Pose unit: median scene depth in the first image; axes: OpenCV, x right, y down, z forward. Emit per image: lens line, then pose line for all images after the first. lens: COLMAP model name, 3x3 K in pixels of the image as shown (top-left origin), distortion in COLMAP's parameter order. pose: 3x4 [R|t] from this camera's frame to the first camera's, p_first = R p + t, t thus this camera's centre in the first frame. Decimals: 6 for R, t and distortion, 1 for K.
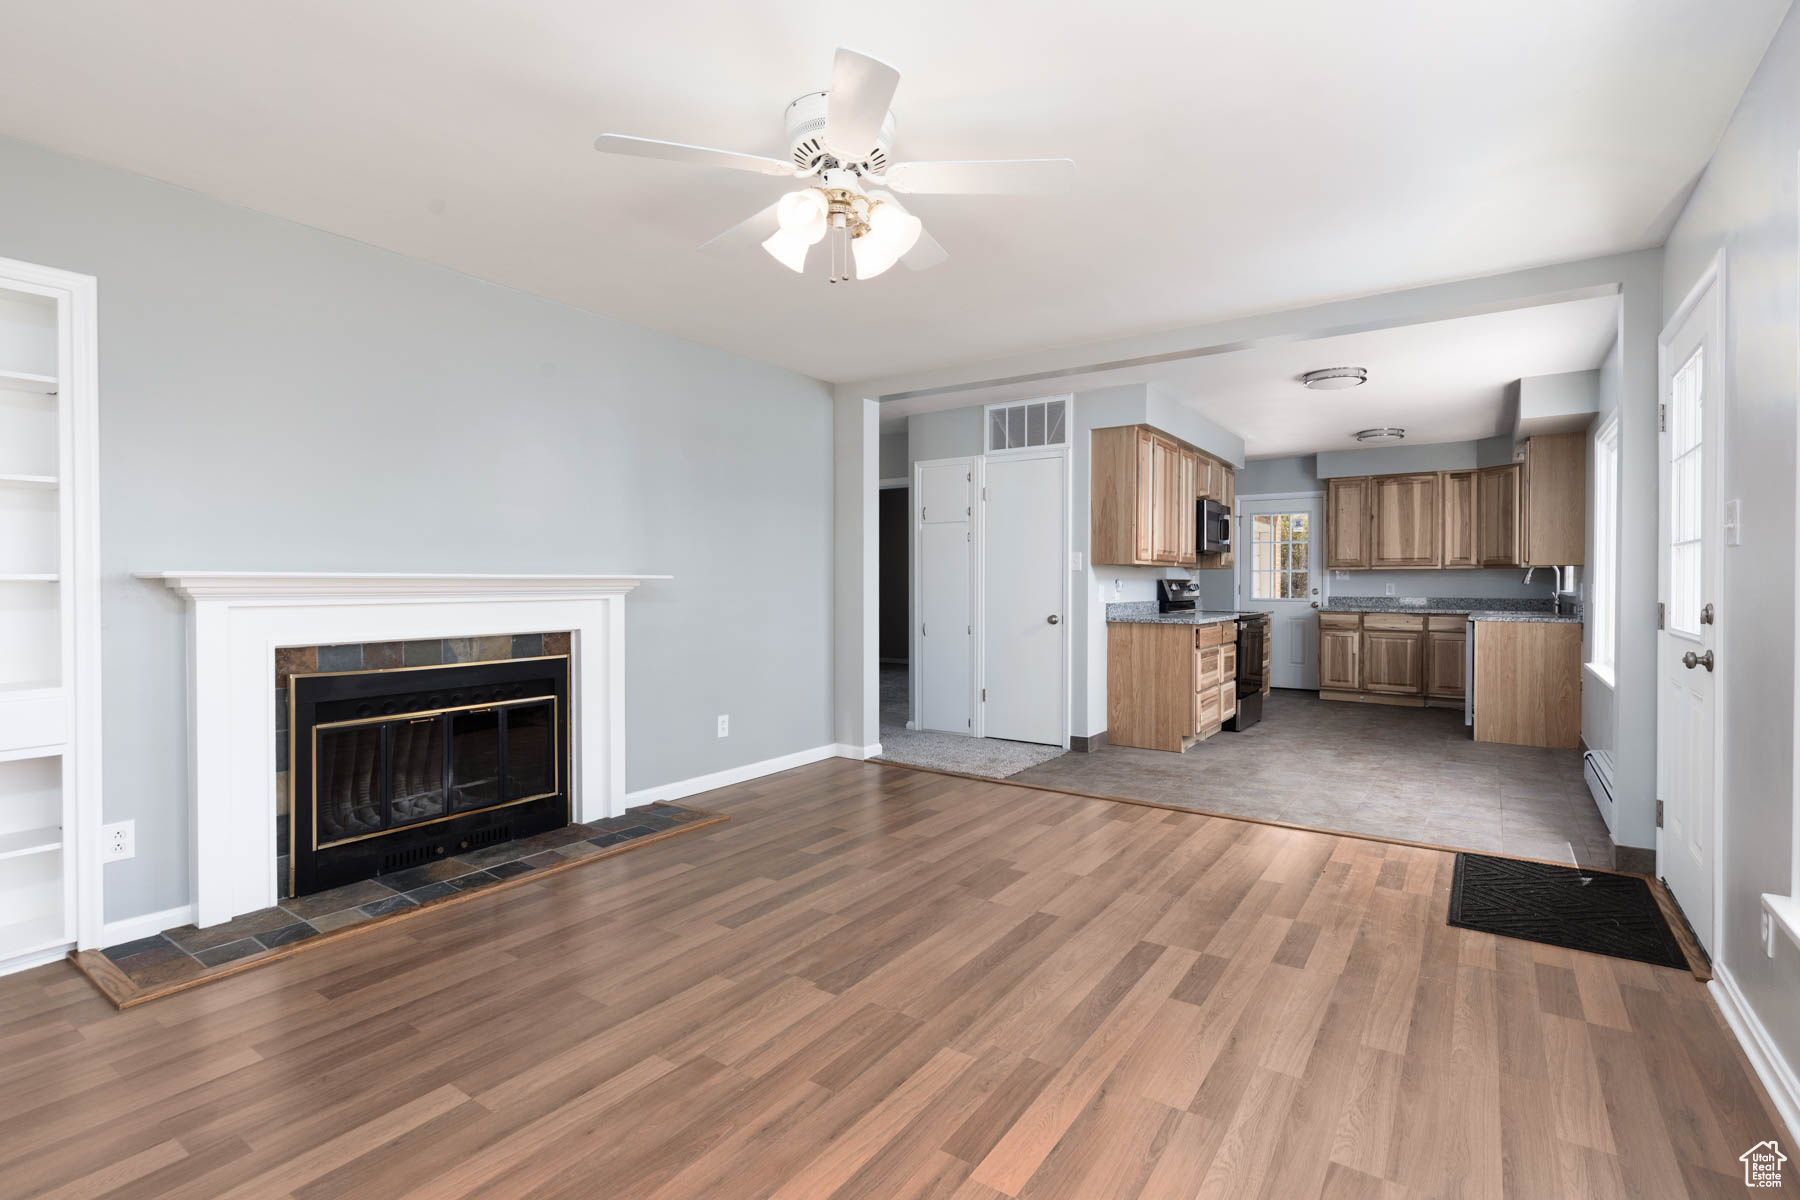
lens RADIAL K [[849.1, 0, 905.6], [0, 849.1, 587.4], [0, 0, 1]] dist [-0.002043, -0.000497]
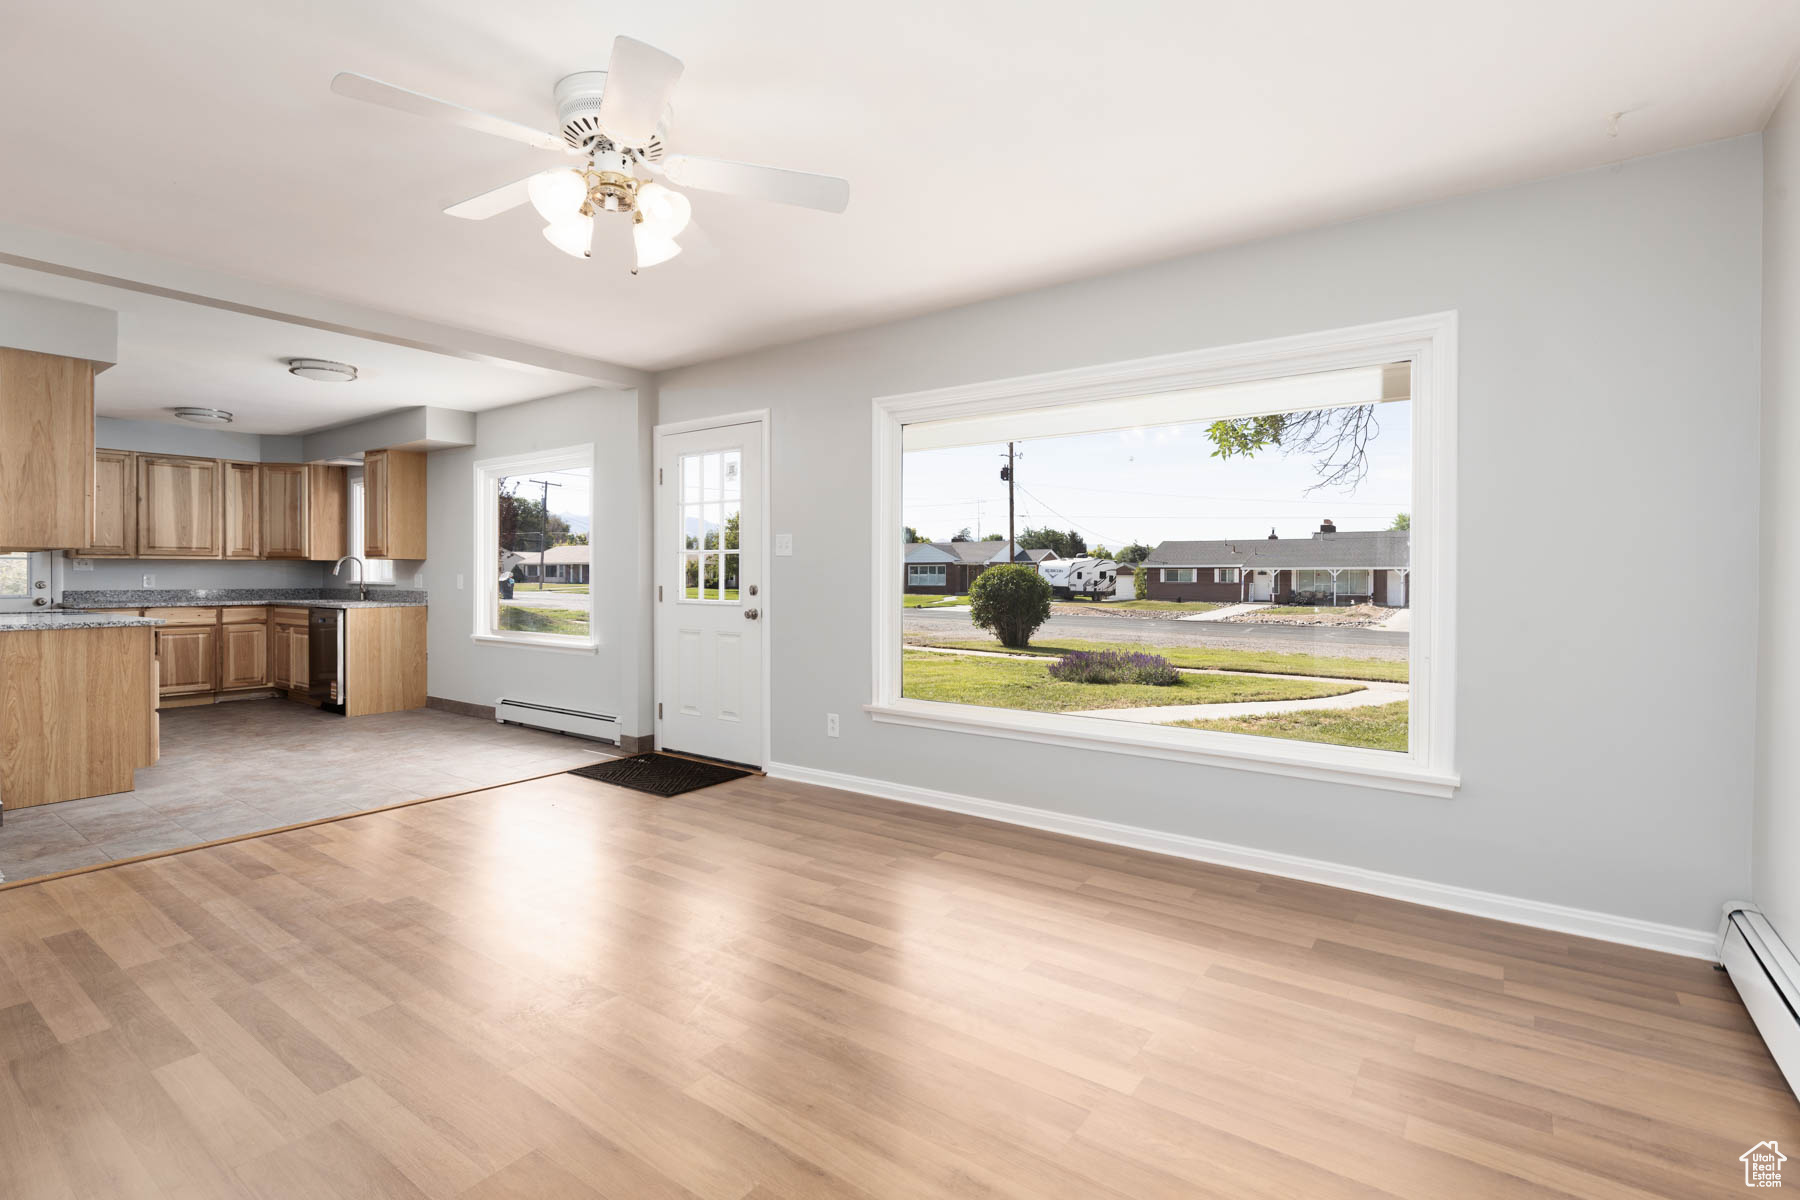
lens RADIAL K [[844.7, 0, 902.7], [0, 844.7, 577.2], [0, 0, 1]] dist [-0.003710, -0.000566]
pose [[0.025494, -0.005668, 0.999659, -0.658136], [0.007350, 0.999958, 0.005483, -0.002263], [-0.999648, 0.007208, 0.025535, 0.406498]]
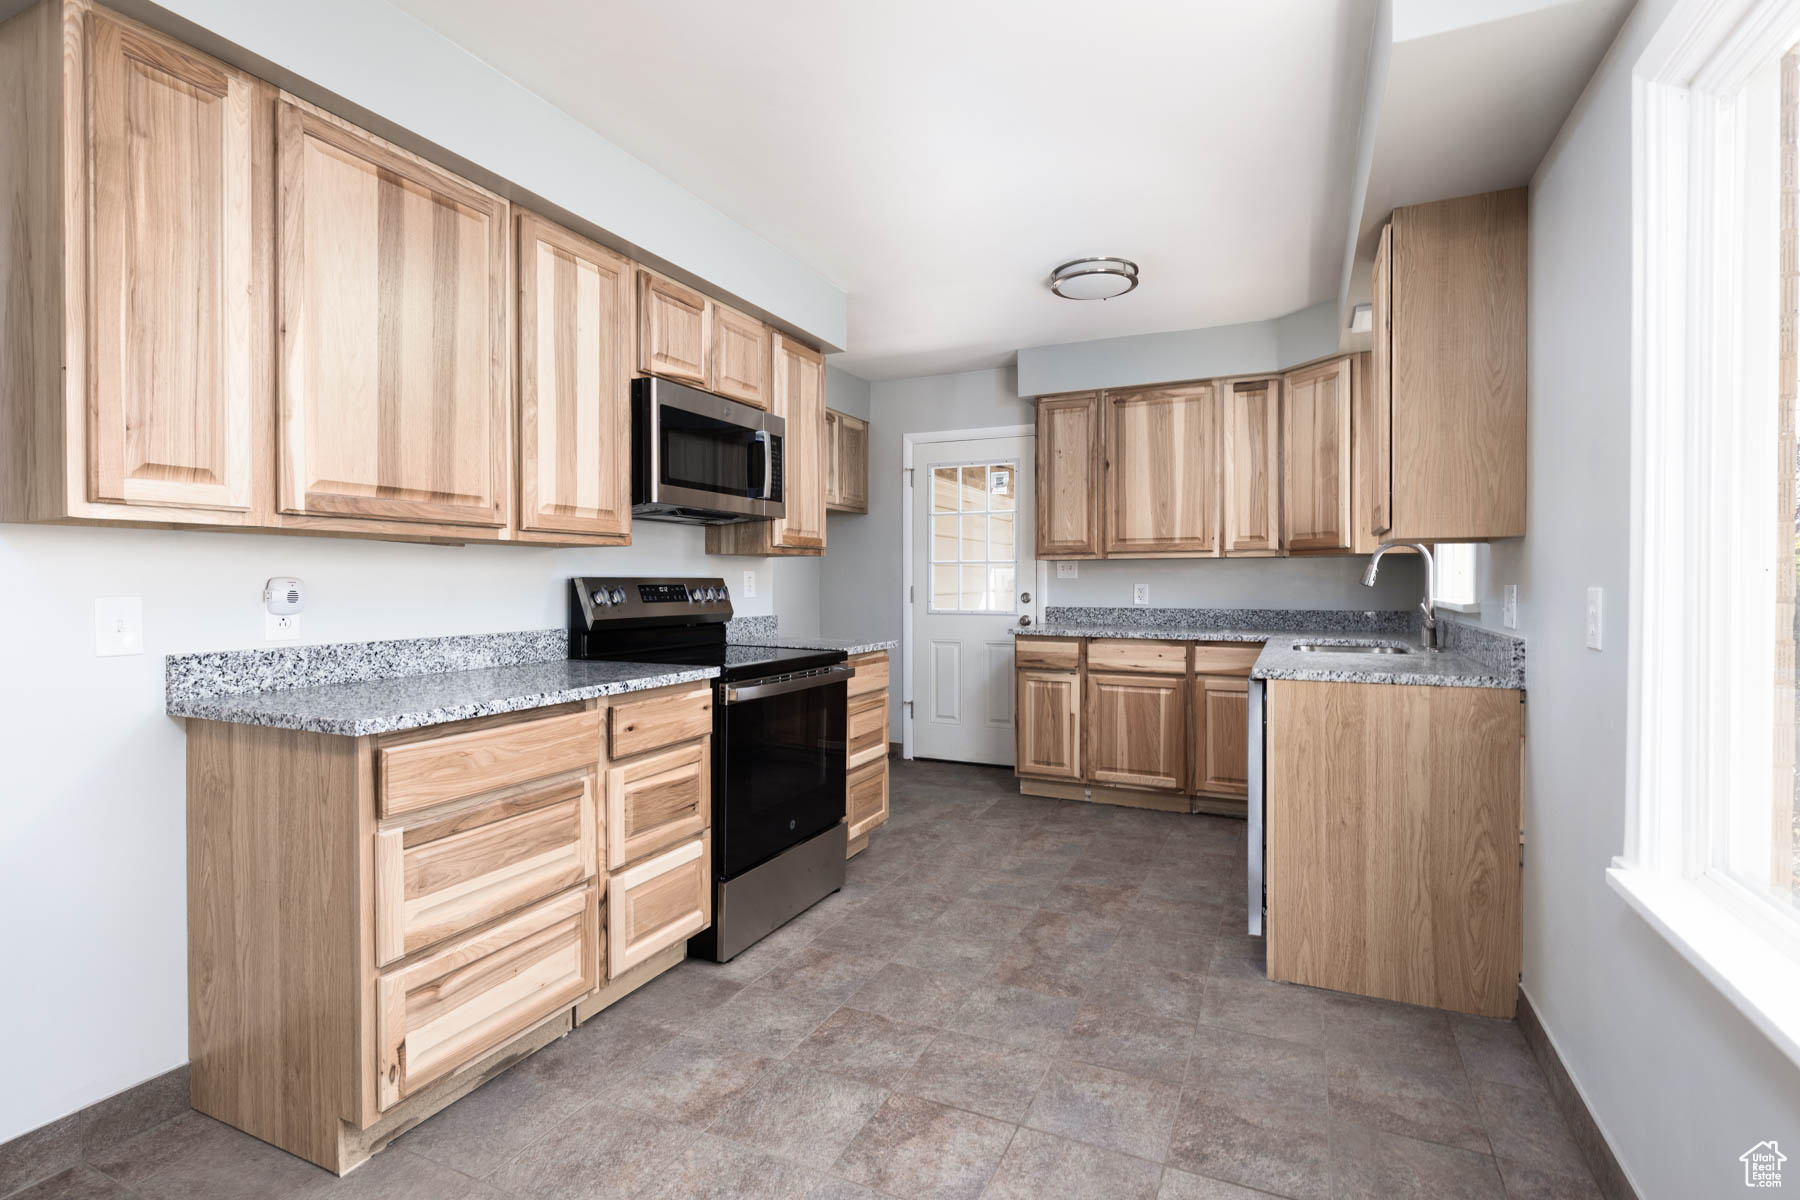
lens RADIAL K [[845.1, 0, 912.7], [0, 845.1, 593.2], [0, 0, 1]] dist [-0.000365, -0.000004]
pose [[0.984492, -0.006580, 0.175307, 0.711192], [0.005500, 0.999963, 0.006646, -0.006709], [-0.175344, -0.005579, 0.984491, 1.037589]]
